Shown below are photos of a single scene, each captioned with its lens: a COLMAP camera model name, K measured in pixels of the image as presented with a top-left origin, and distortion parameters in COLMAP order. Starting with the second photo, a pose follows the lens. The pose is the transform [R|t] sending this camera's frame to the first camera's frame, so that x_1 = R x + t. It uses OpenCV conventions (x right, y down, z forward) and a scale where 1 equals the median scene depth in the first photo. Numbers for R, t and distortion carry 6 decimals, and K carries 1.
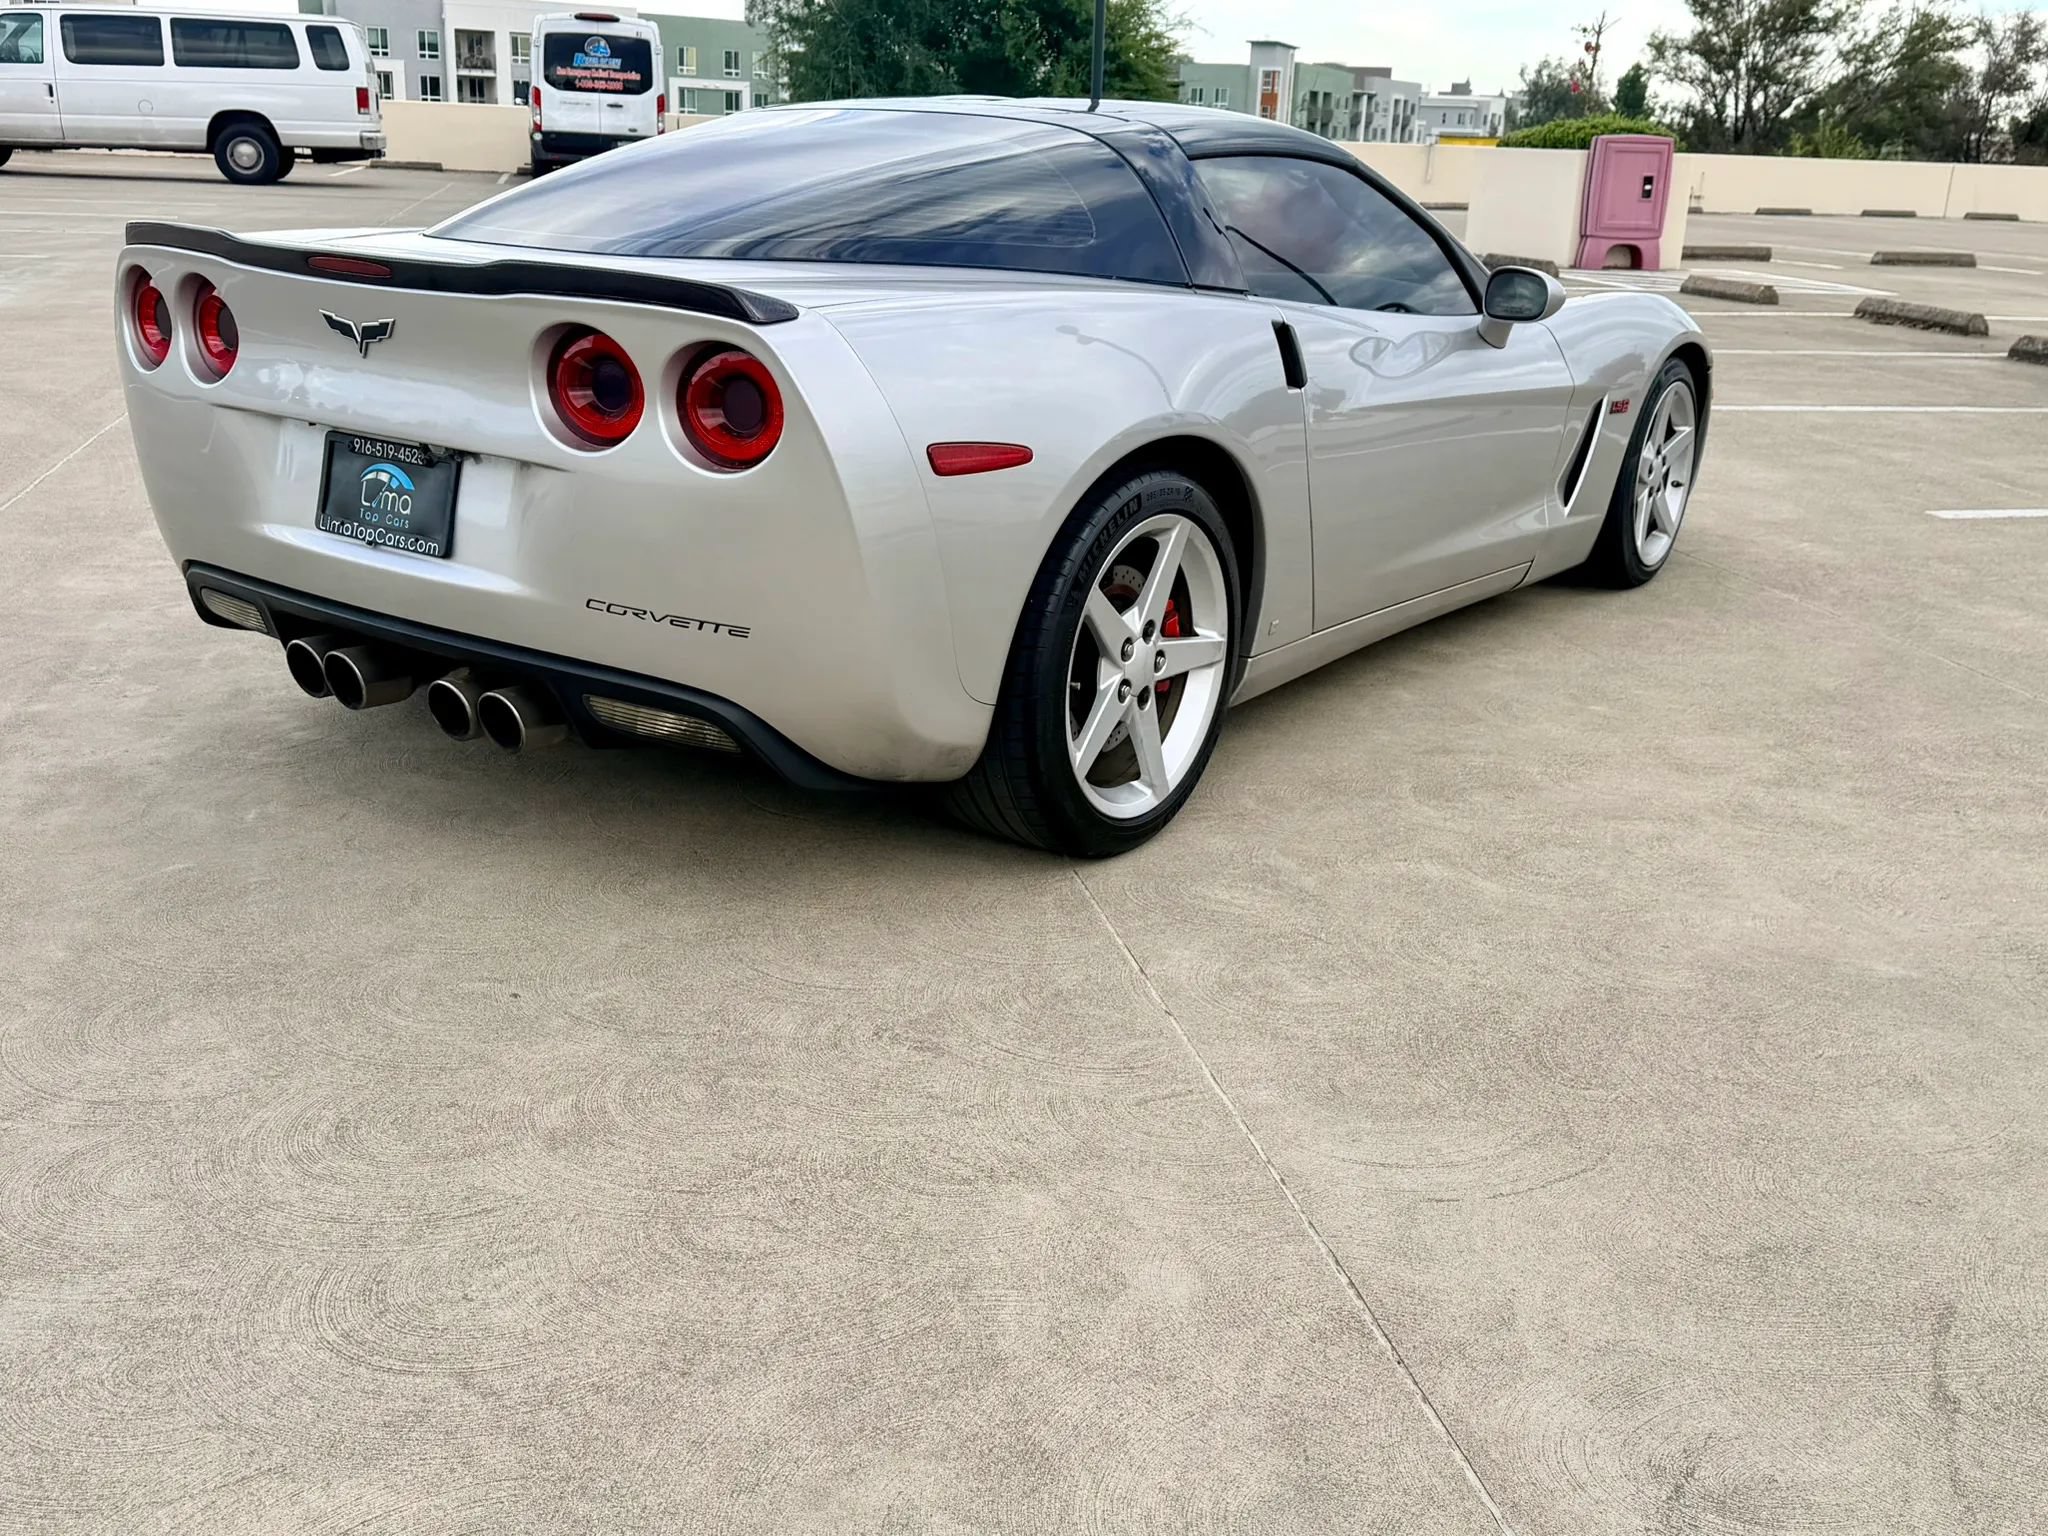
lens RADIAL K [[1937.4, 0, 1024.2], [0, 1937.4, 771.1], [0, 0, 1]] dist [0.191673, -0.416601]
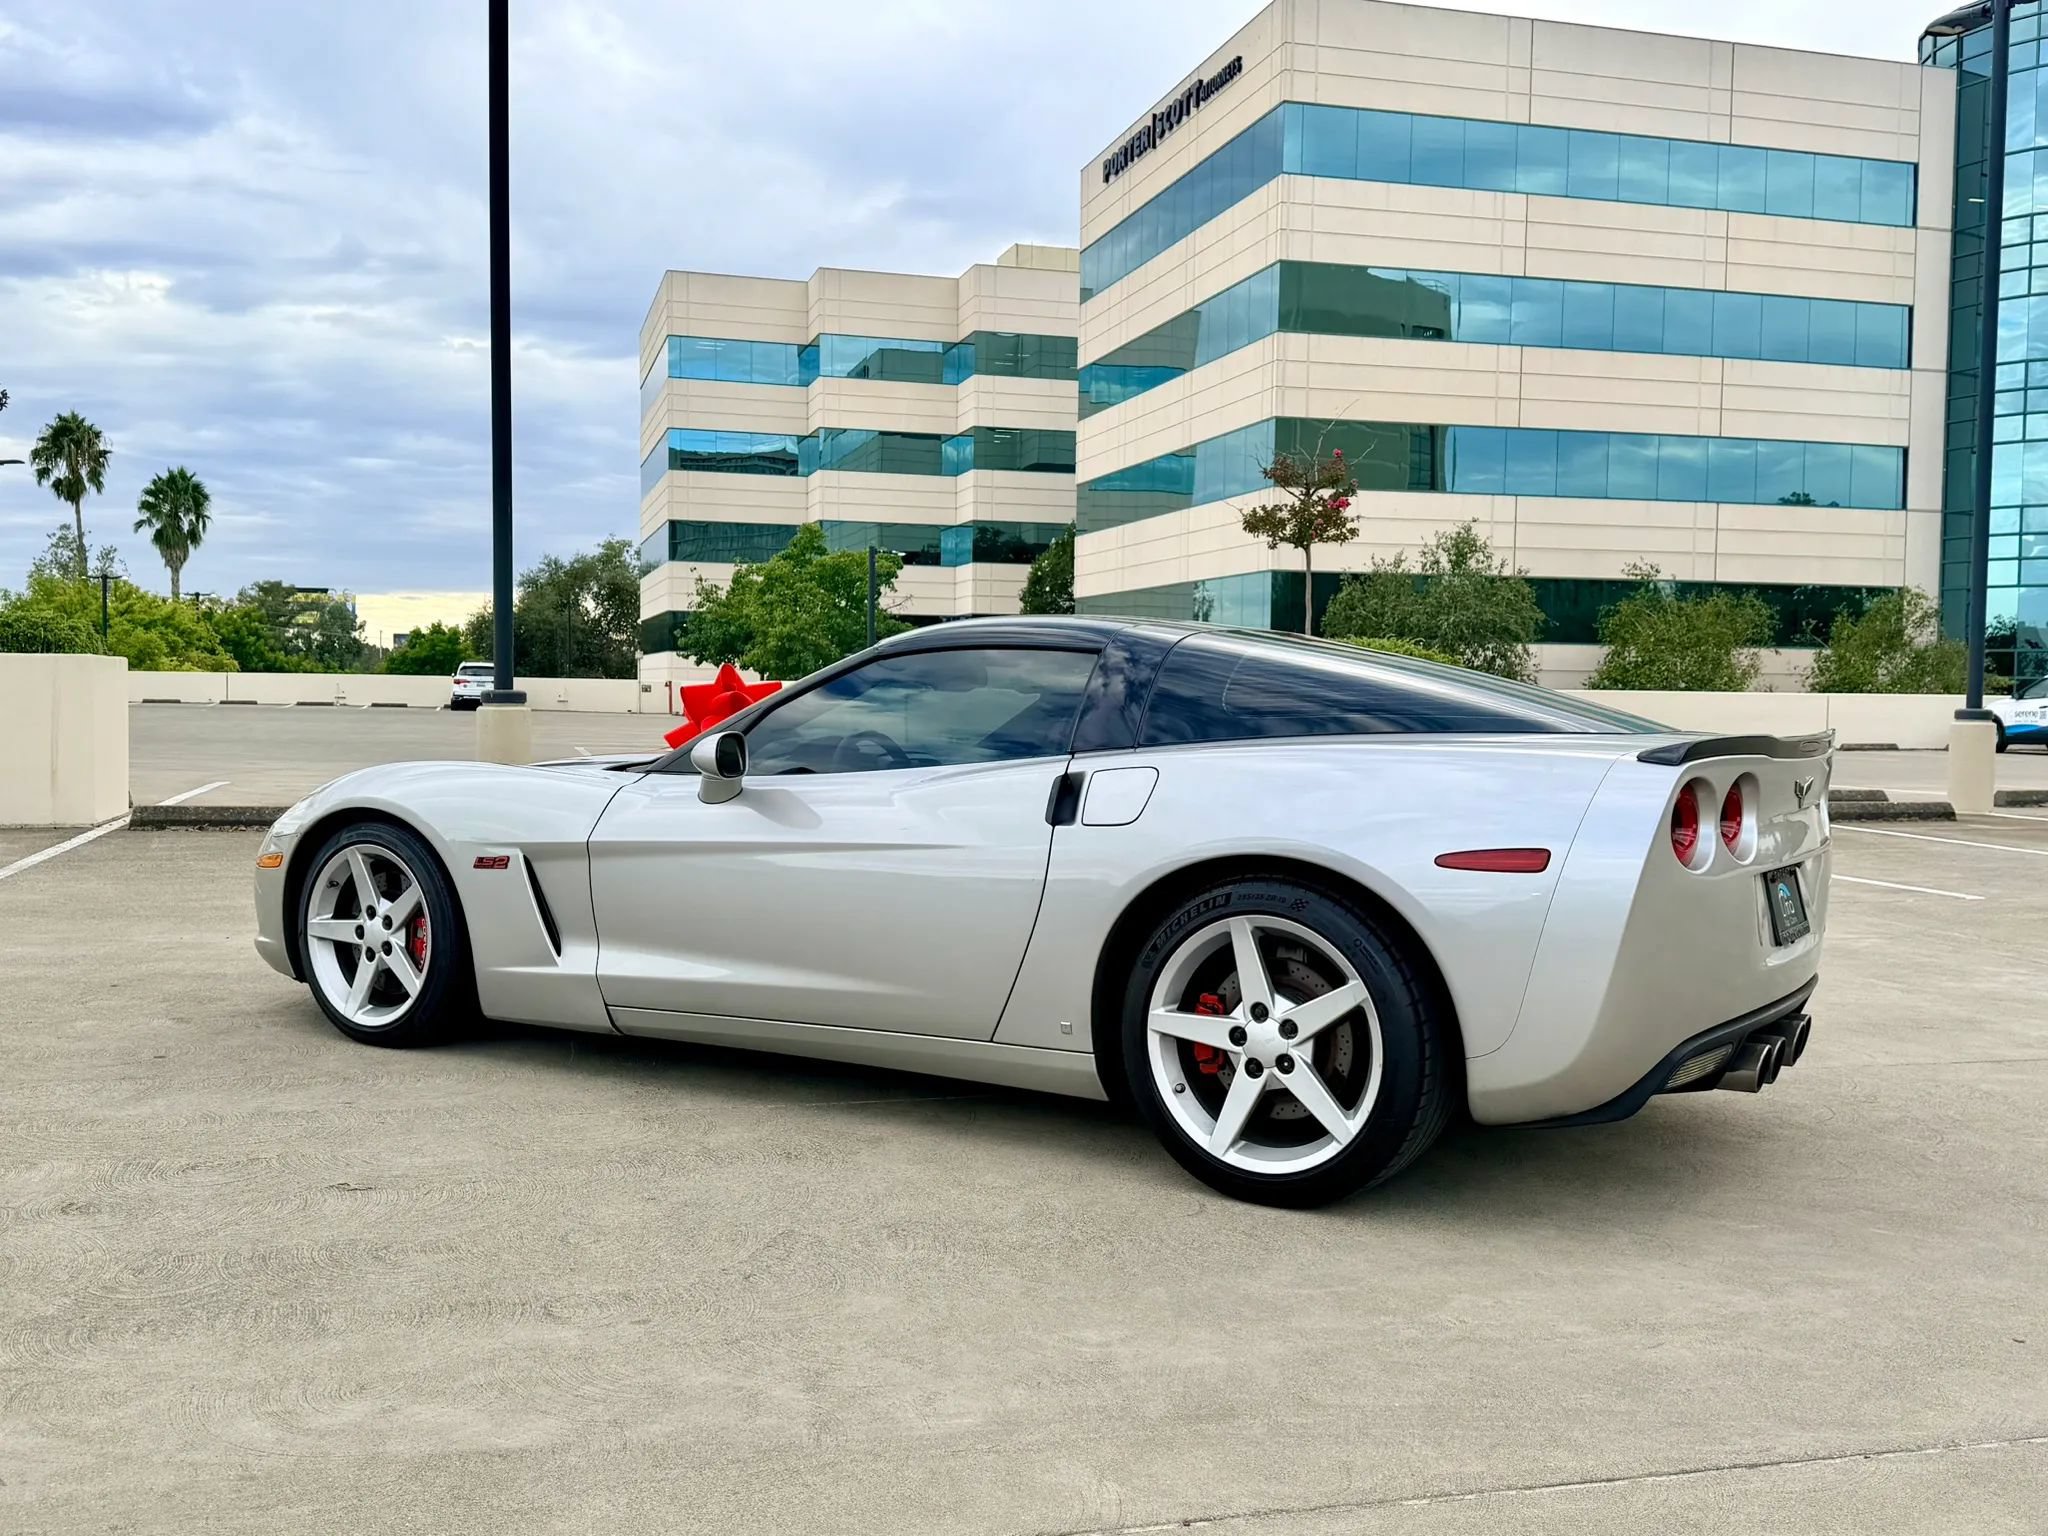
lens RADIAL K [[1922.2, 0, 1033.5], [0, 1922.2, 770.6], [0, 0, 1]] dist [0.197066, -0.412540]
pose [[-0.056479, -0.083087, 0.994941, -1.487963], [0.294852, 0.950695, 0.096129, -0.465076], [-0.953872, 0.298790, -0.029196, 1.356039]]
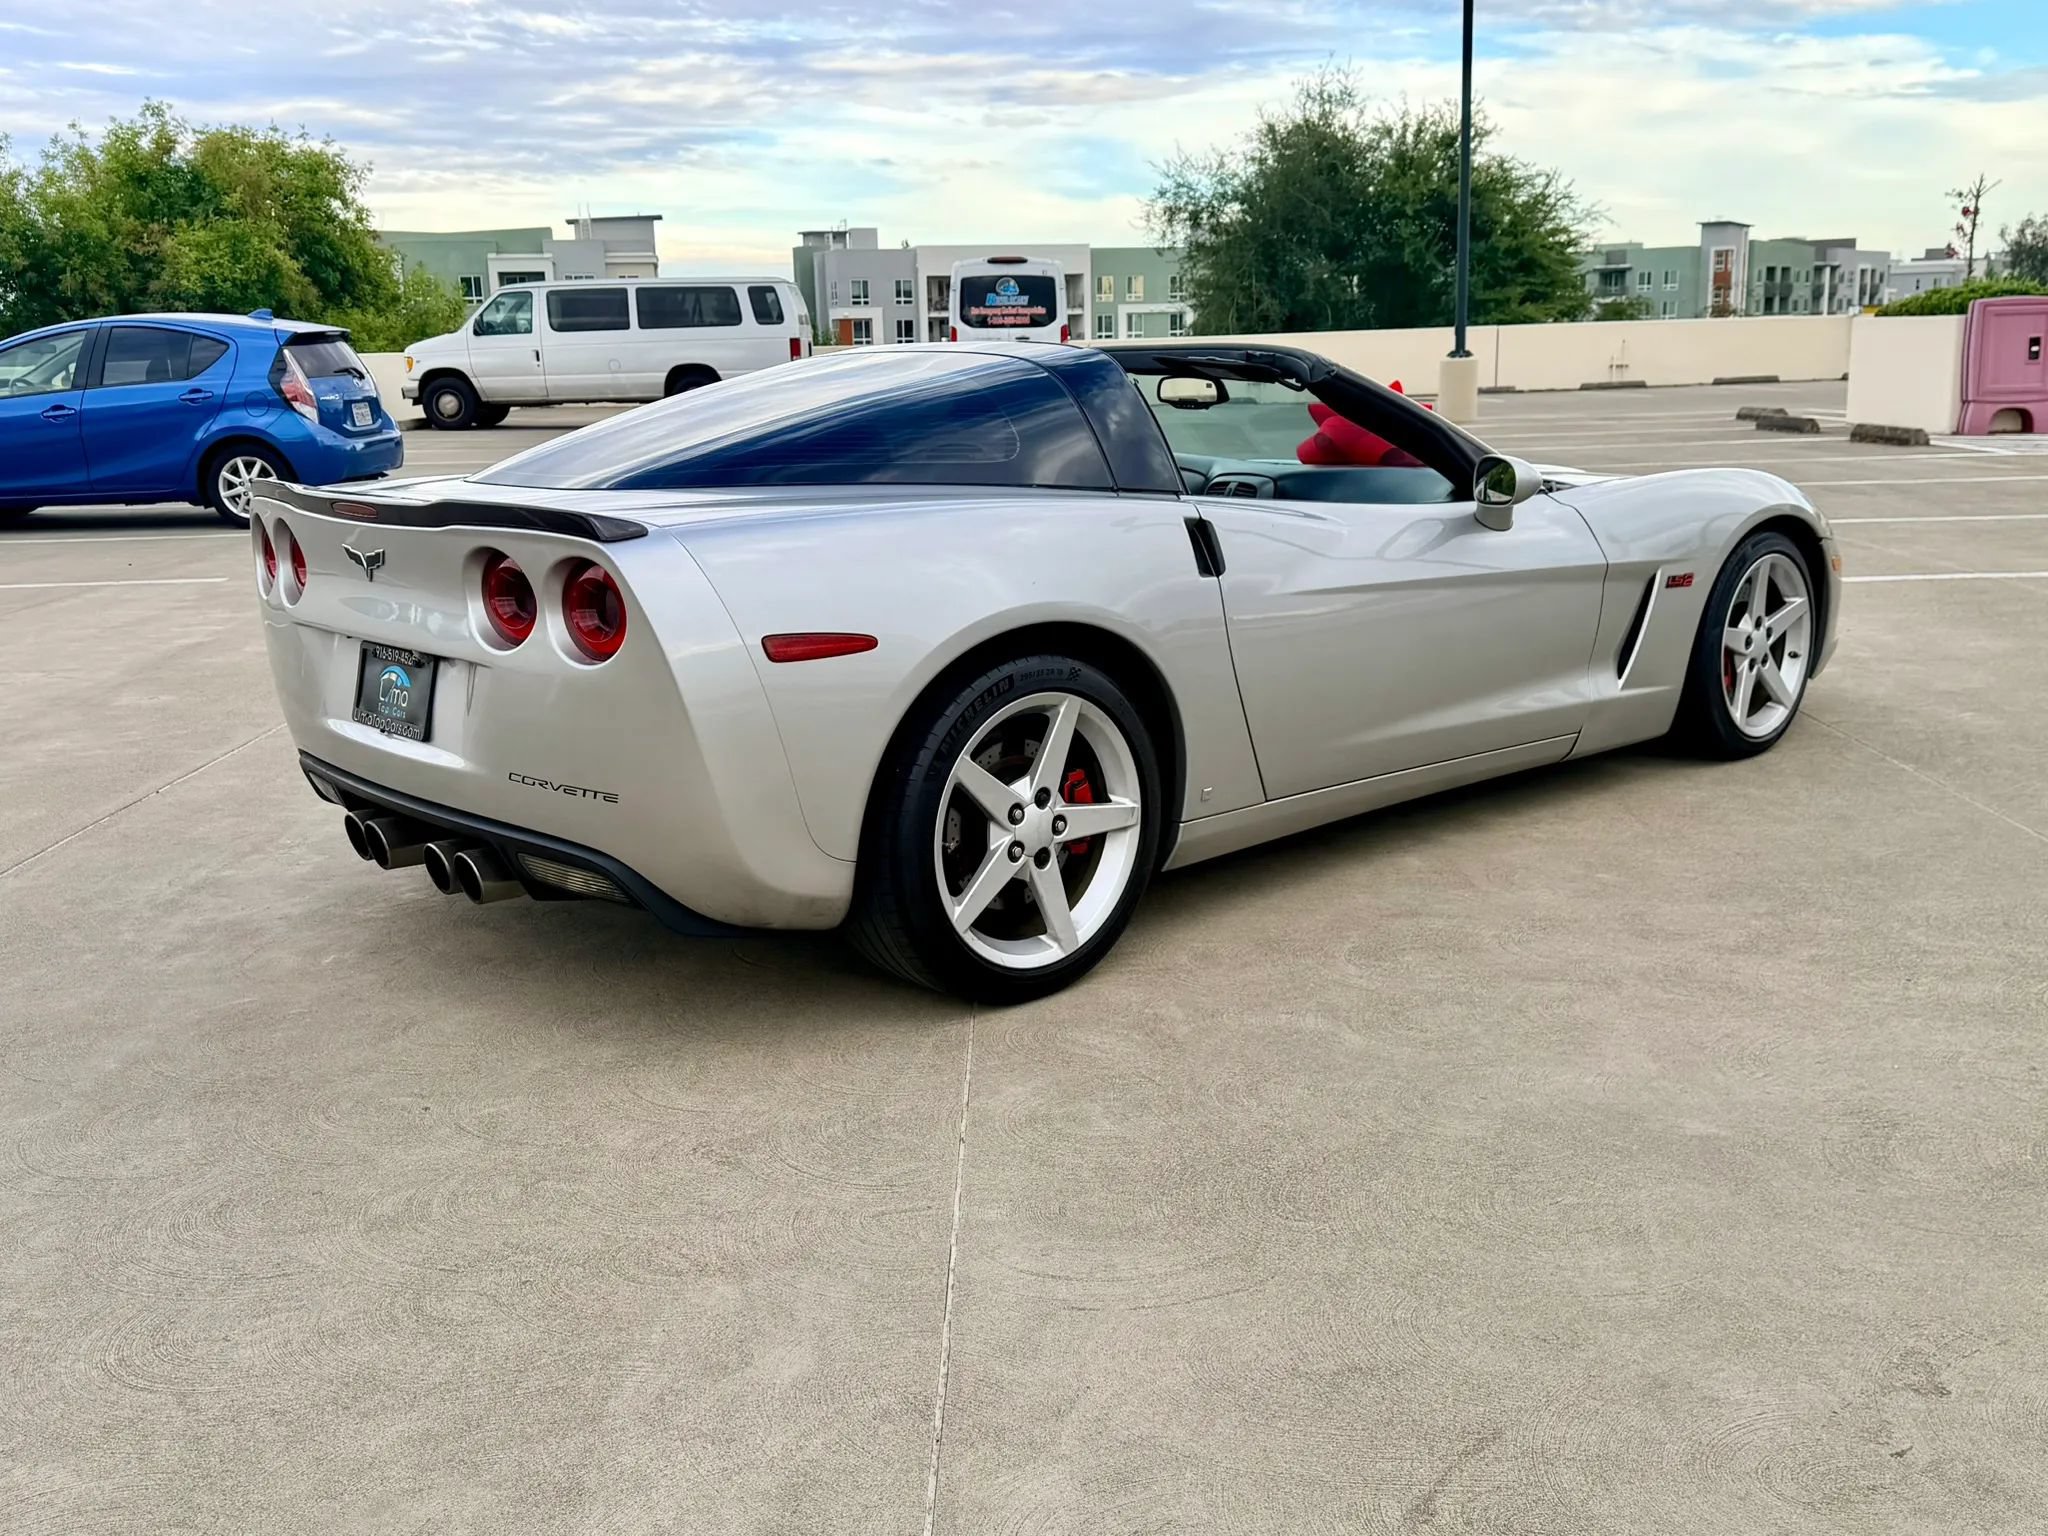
lens RADIAL K [[1908.4, 0, 1006.1], [0, 1908.4, 765.0], [0, 0, 1]] dist [0.197438, -0.441505]
pose [[0.971277, -0.012348, -0.237632, 0.290754], [-0.011243, 0.995156, -0.097665, 0.015163], [0.237687, 0.097532, 0.966433, -0.054132]]
